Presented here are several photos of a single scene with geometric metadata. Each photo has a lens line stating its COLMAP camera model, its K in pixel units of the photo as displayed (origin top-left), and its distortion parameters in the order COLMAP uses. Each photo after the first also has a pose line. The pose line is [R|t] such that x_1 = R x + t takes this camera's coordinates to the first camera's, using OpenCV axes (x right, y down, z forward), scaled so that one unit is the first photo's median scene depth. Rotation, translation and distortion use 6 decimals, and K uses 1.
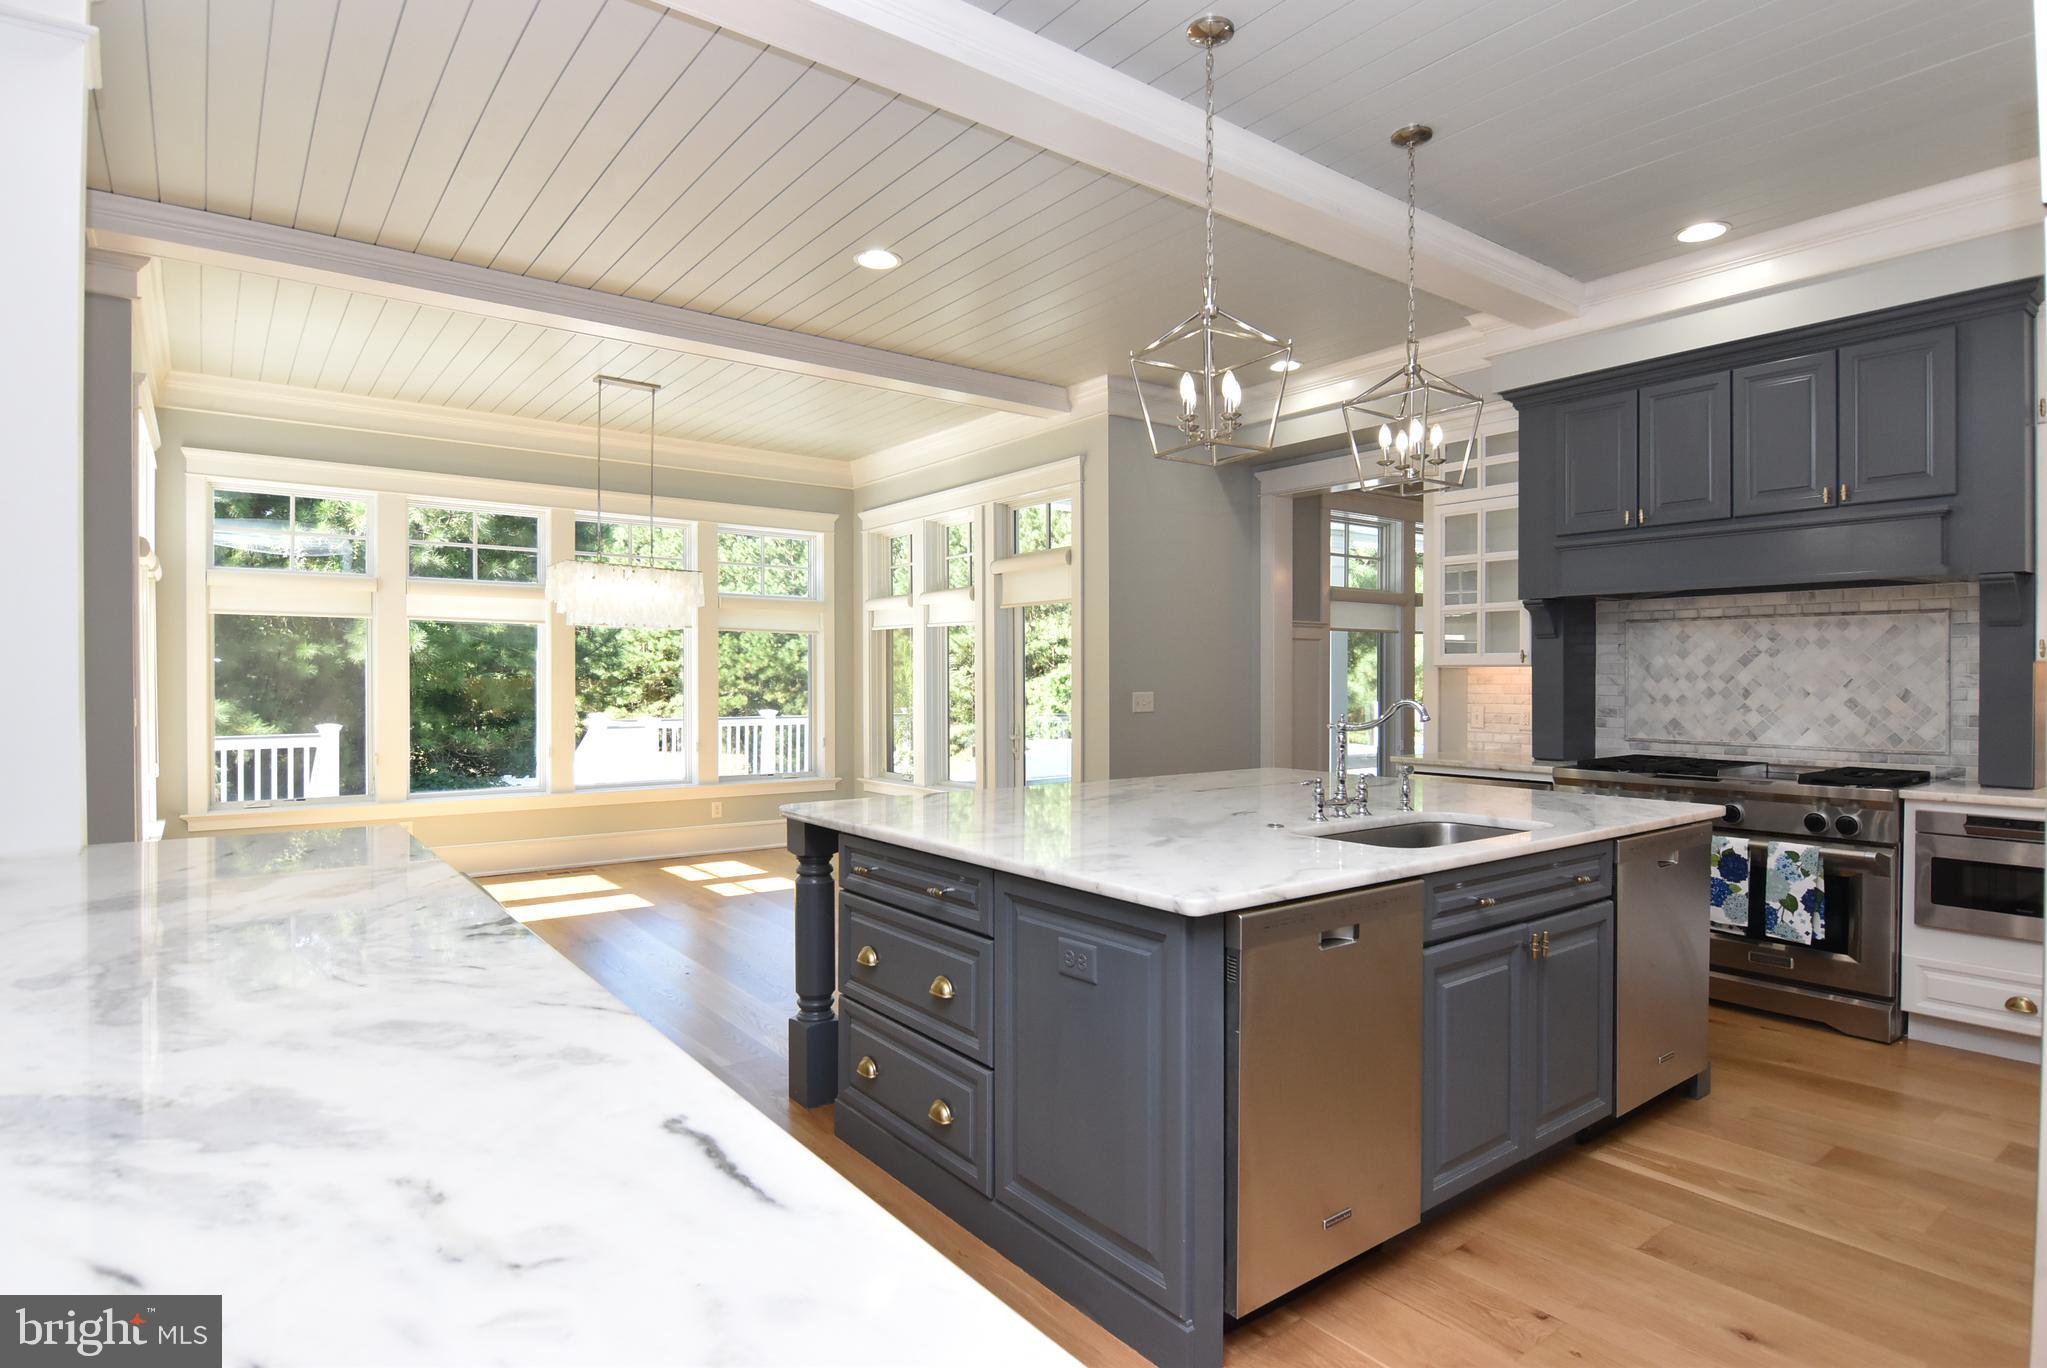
lens RADIAL K [[1085.6, 0, 1022.6], [0, 1085.6, 683.5], [0, 0, 1]] dist [-0.012905, -0.005025]
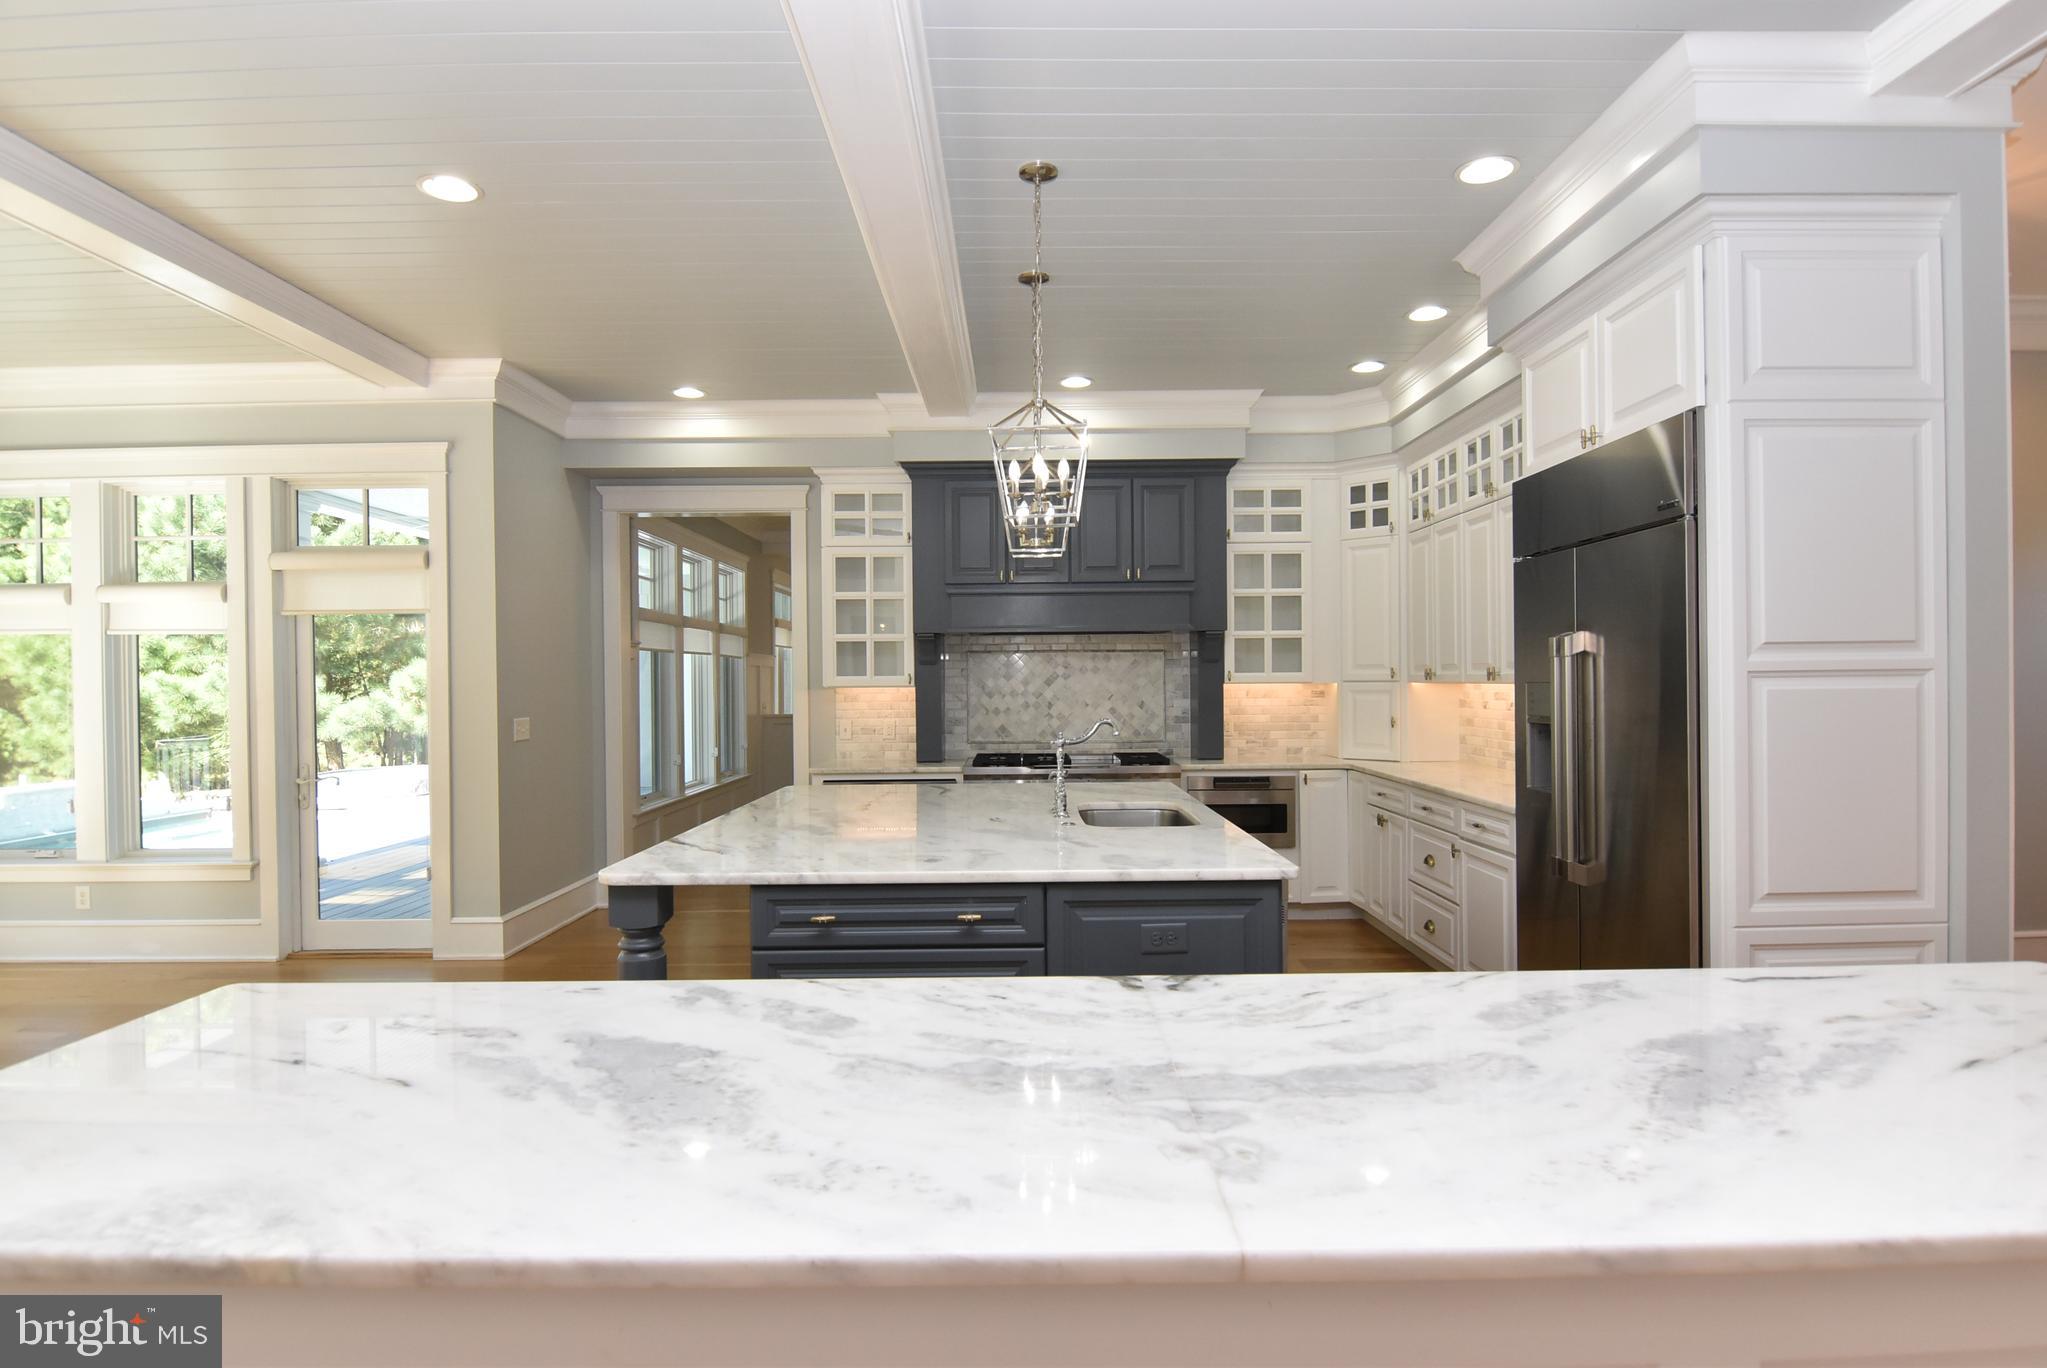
lens RADIAL K [[1085.6, 0, 1026.5], [0, 1085.6, 682.4], [0, 0, 1]] dist [-0.012905, -0.005025]
pose [[0.594803, -0.006228, 0.803847, -0.478821], [0.013956, 0.999899, -0.002580, -0.017242], [-0.803750, 0.012753, 0.594830, 0.175270]]
